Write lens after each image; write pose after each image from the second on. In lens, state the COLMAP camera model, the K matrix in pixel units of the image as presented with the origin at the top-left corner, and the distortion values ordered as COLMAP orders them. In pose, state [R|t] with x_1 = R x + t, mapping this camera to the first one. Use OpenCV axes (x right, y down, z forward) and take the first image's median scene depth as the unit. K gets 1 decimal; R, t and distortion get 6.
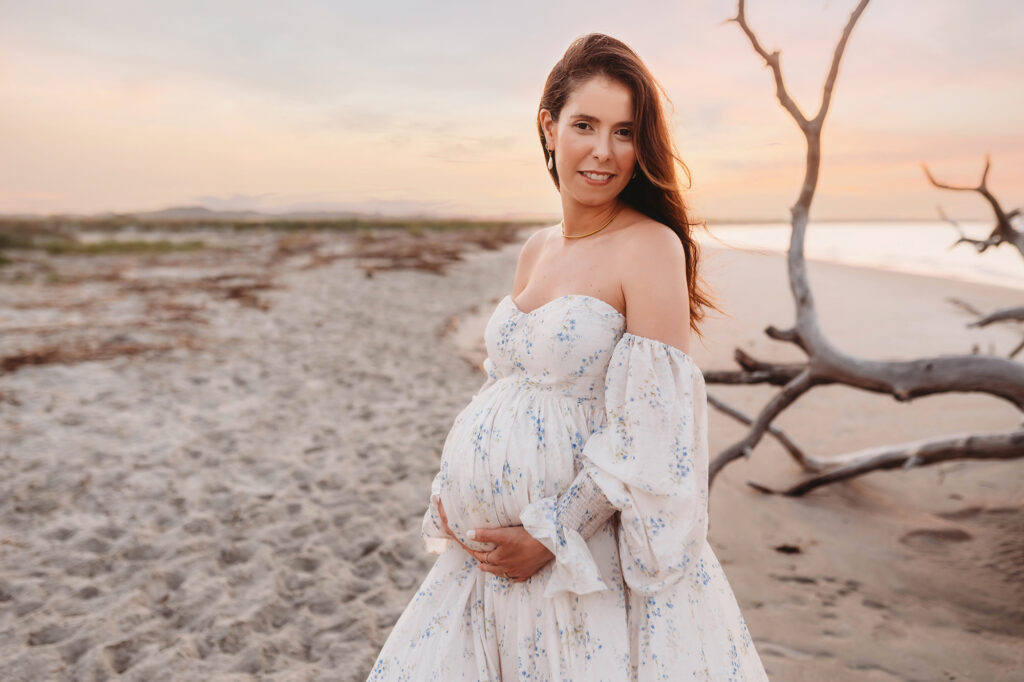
lens RADIAL K [[988.9, 0, 508.4], [0, 988.9, 339.3], [0, 0, 1]] dist [-0.067188, 0.091097]
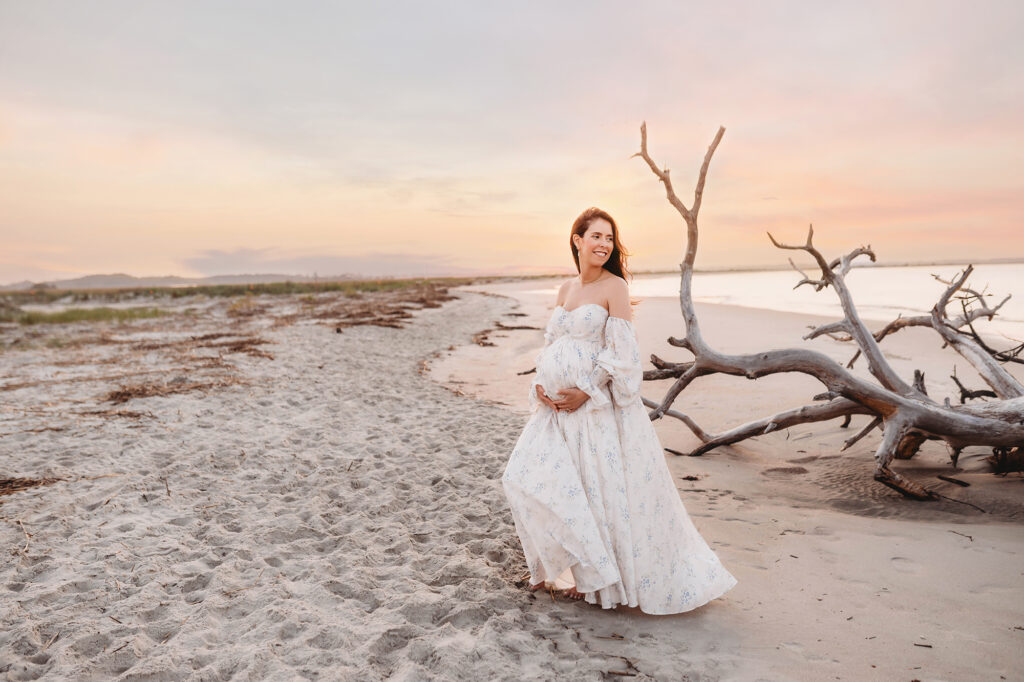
lens RADIAL K [[988.9, 0, 508.4], [0, 988.9, 339.3], [0, 0, 1]] dist [-0.067188, 0.091097]
pose [[0.995953, -0.036140, 0.082286, -0.139785], [0.040881, 0.997555, -0.056677, 0.072720], [-0.080037, 0.059812, 0.994996, -0.615703]]
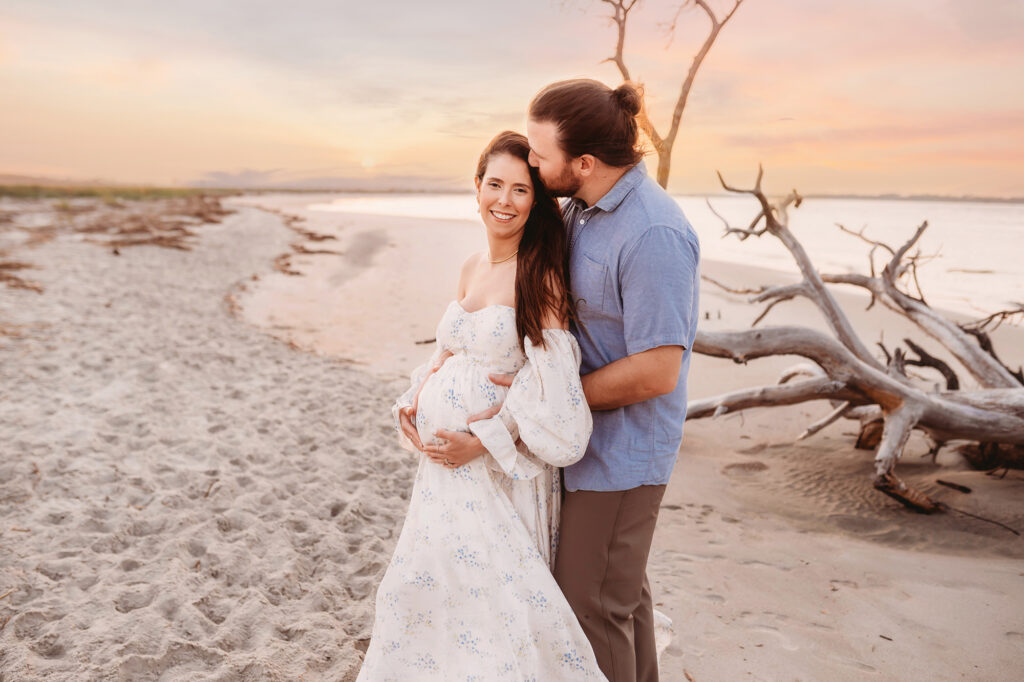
lens RADIAL K [[988.9, 0, 508.4], [0, 988.9, 339.3], [0, 0, 1]] dist [-0.067188, 0.091097]
pose [[0.950475, -0.029756, 0.309373, -0.283274], [0.020211, 0.999217, 0.034013, -0.018158], [-0.310143, -0.026076, 0.950332, -0.135180]]
